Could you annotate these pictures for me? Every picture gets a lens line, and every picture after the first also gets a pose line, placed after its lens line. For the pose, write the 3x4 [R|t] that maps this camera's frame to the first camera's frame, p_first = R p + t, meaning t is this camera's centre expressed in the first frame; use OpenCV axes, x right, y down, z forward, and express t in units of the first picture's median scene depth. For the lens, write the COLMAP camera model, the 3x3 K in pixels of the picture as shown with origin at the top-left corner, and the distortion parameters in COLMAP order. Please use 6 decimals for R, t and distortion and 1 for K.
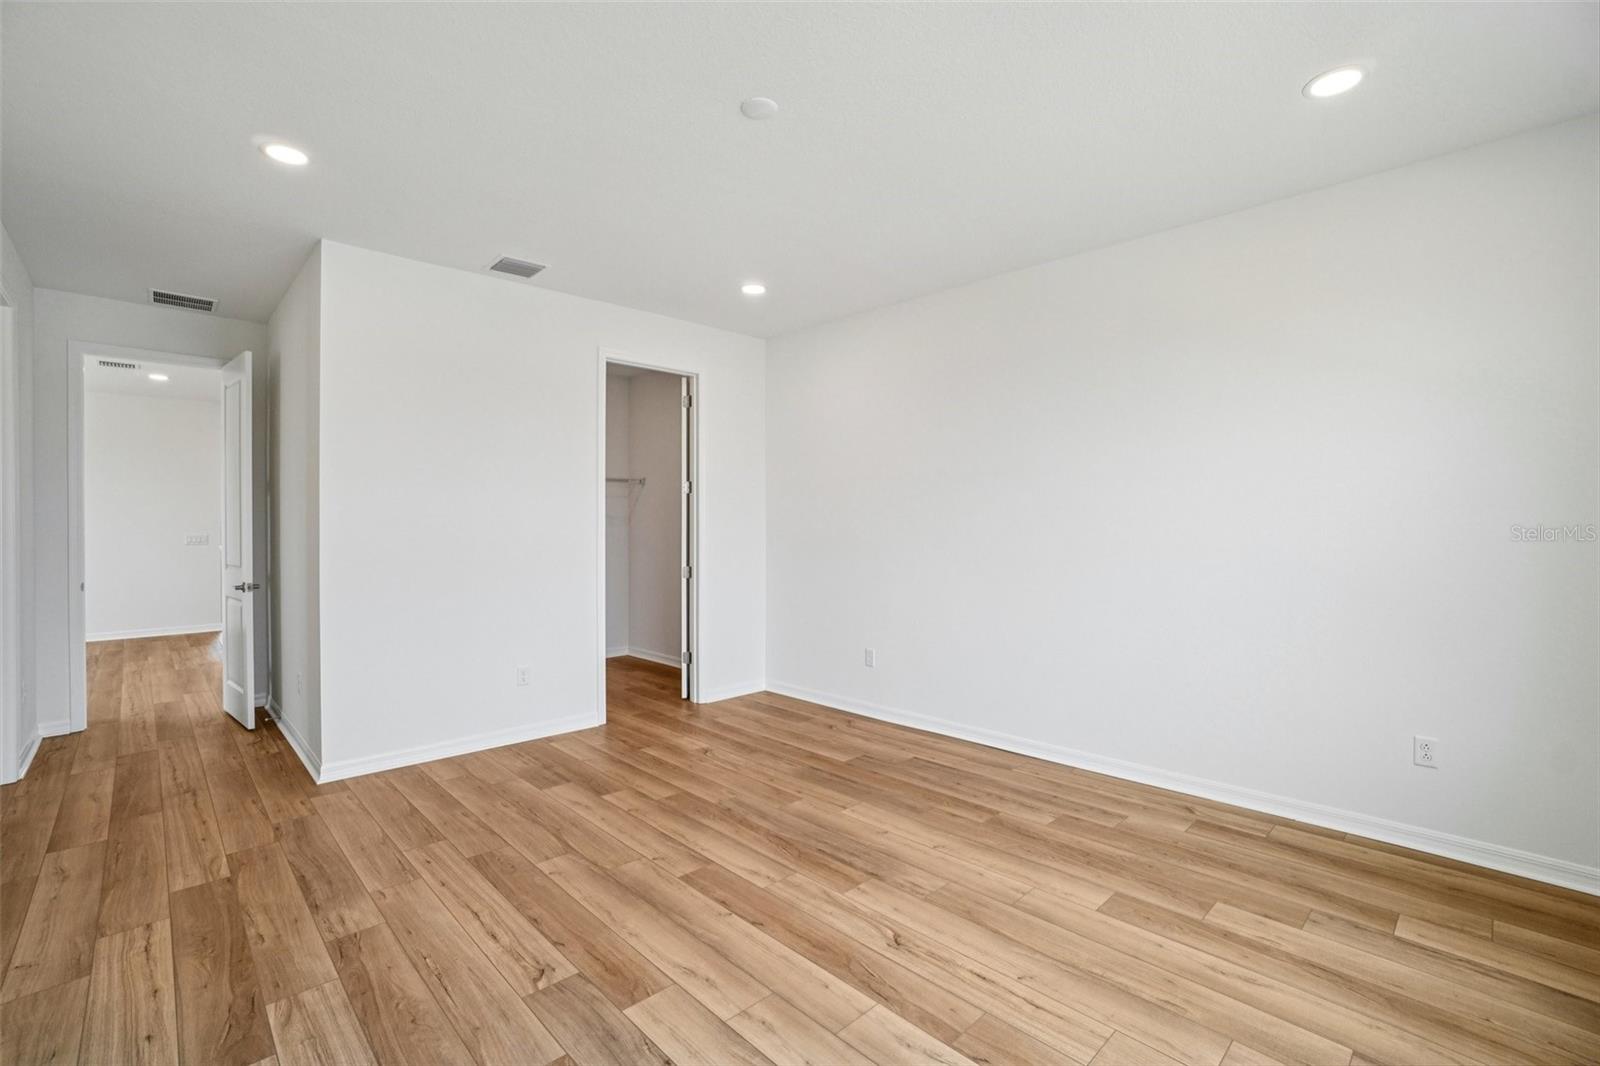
lens RADIAL K [[711.6, 0, 796.2], [0, 711.6, 521.1], [0, 0, 1]] dist [-0.063391, 0.022861]
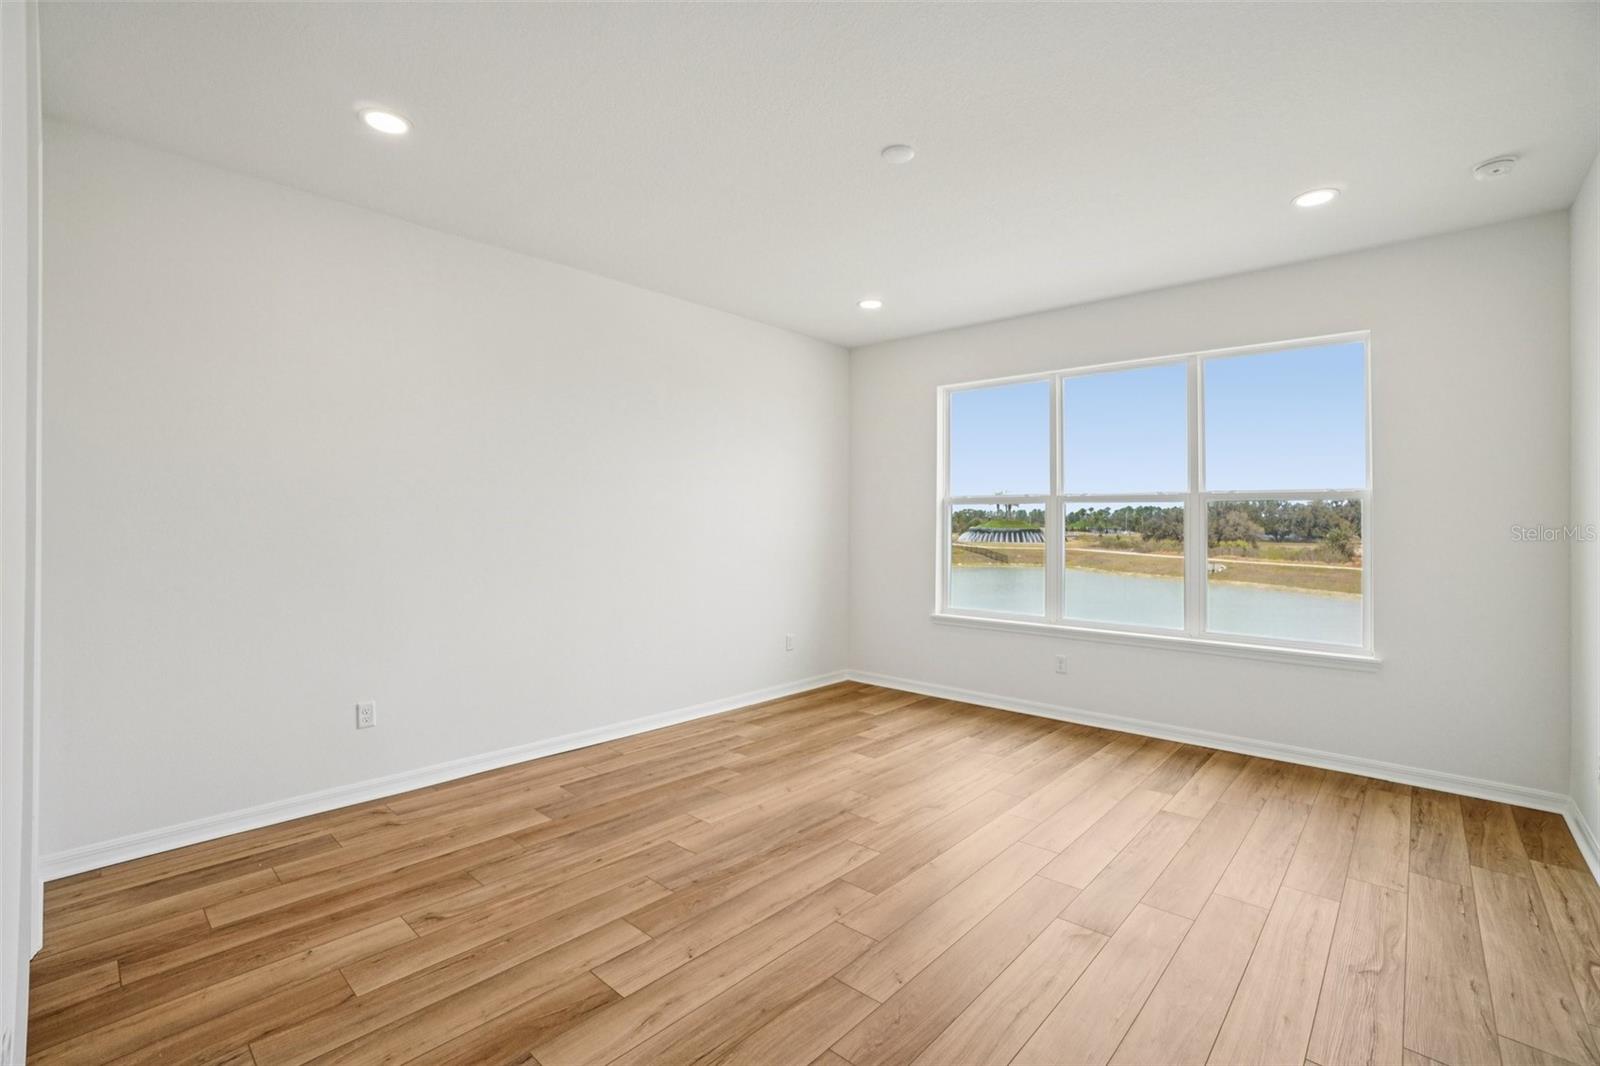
lens RADIAL K [[711.6, 0, 796.2], [0, 711.6, 521.1], [0, 0, 1]] dist [-0.063391, 0.022861]
pose [[-0.057463, 0.003730, 0.998341, -0.830734], [-0.003611, 0.999986, -0.003944, 0.008932], [-0.998341, -0.003832, -0.057449, 0.877530]]
